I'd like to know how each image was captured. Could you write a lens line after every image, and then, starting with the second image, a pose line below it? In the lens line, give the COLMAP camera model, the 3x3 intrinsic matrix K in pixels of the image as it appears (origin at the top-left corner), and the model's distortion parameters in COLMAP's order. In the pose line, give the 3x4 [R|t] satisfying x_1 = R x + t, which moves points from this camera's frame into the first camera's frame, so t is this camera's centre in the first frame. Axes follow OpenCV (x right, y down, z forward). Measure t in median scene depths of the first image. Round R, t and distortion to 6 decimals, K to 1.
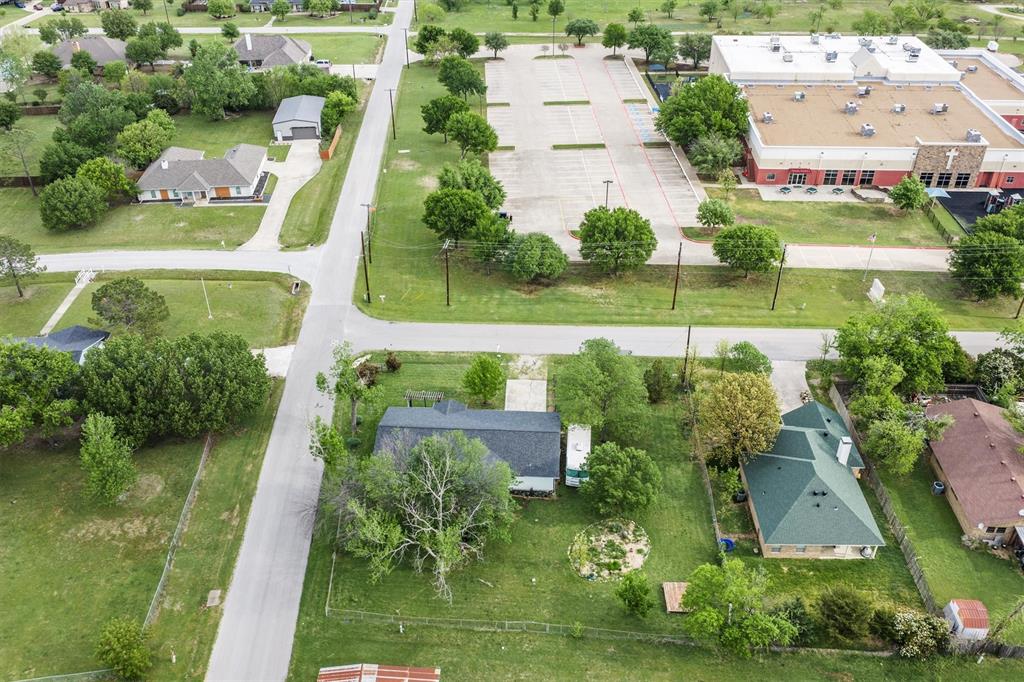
lens RADIAL K [[843.9, 0, 512.0], [0, 843.9, 341.0], [0, 0, 1]] dist [0.011788, -0.013931]
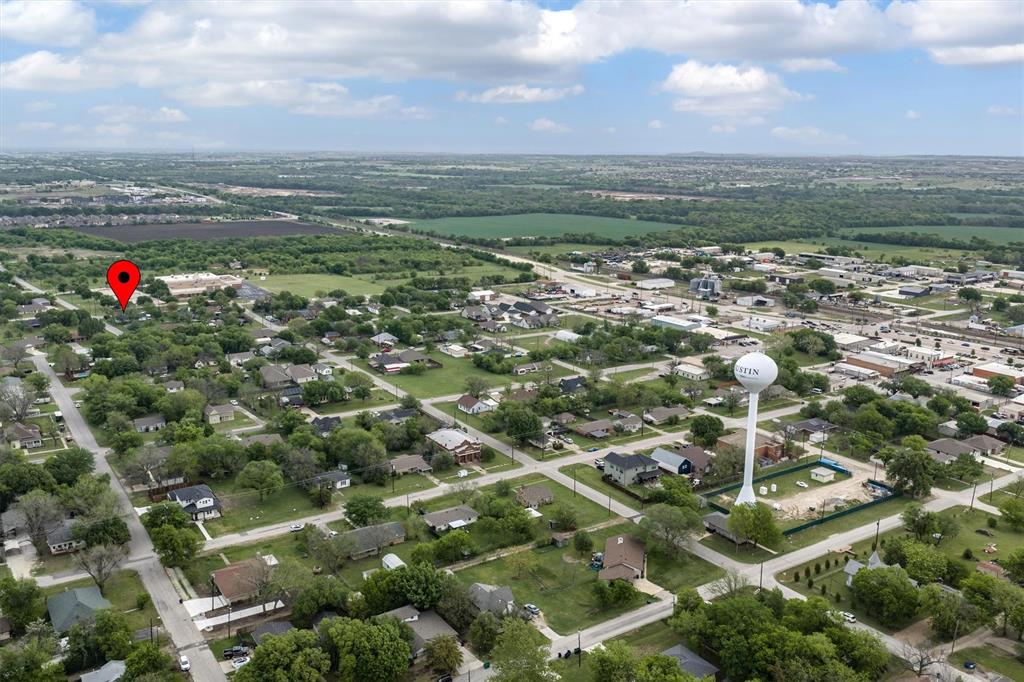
lens RADIAL K [[871.7, 0, 512.0], [0, 871.7, 341.0], [0, 0, 1]] dist [0.013811, -0.019707]
pose [[0.801480, -0.120215, 0.585814, -0.961431], [0.332657, 0.903665, -0.269683, 1.780992], [-0.496960, 0.411021, 0.764260, -3.174895]]
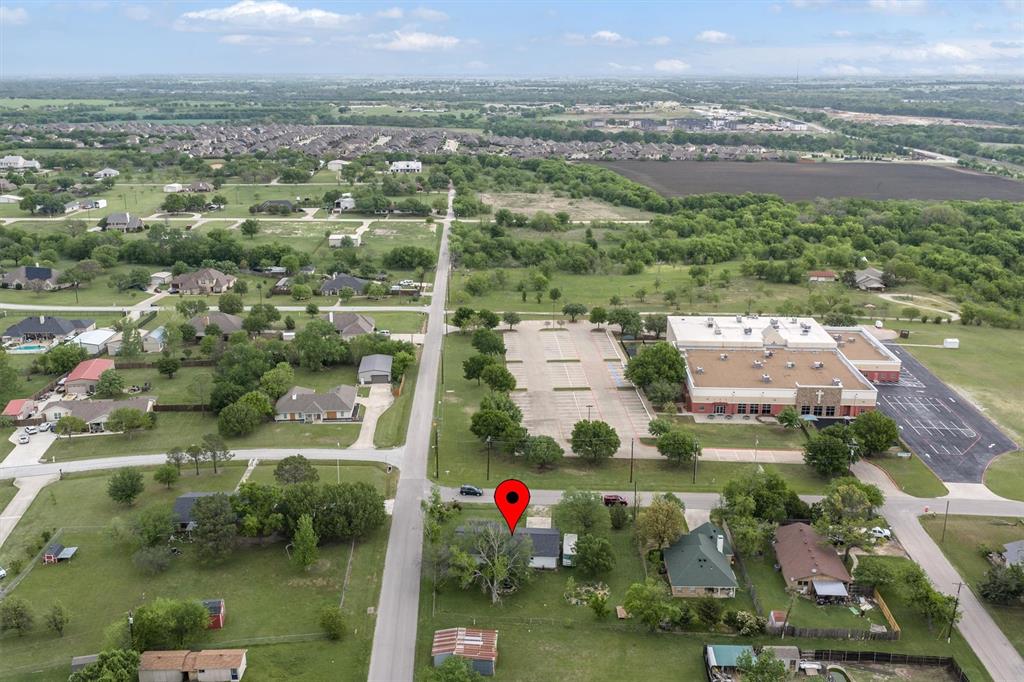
lens RADIAL K [[871.7, 0, 512.0], [0, 871.7, 341.0], [0, 0, 1]] dist [0.013811, -0.019707]
pose [[0.999976, 0.006903, -0.001091, -0.022752], [-0.006908, 0.952570, -0.304242, 0.150915], [-0.001061, 0.304242, 0.952594, -0.459323]]
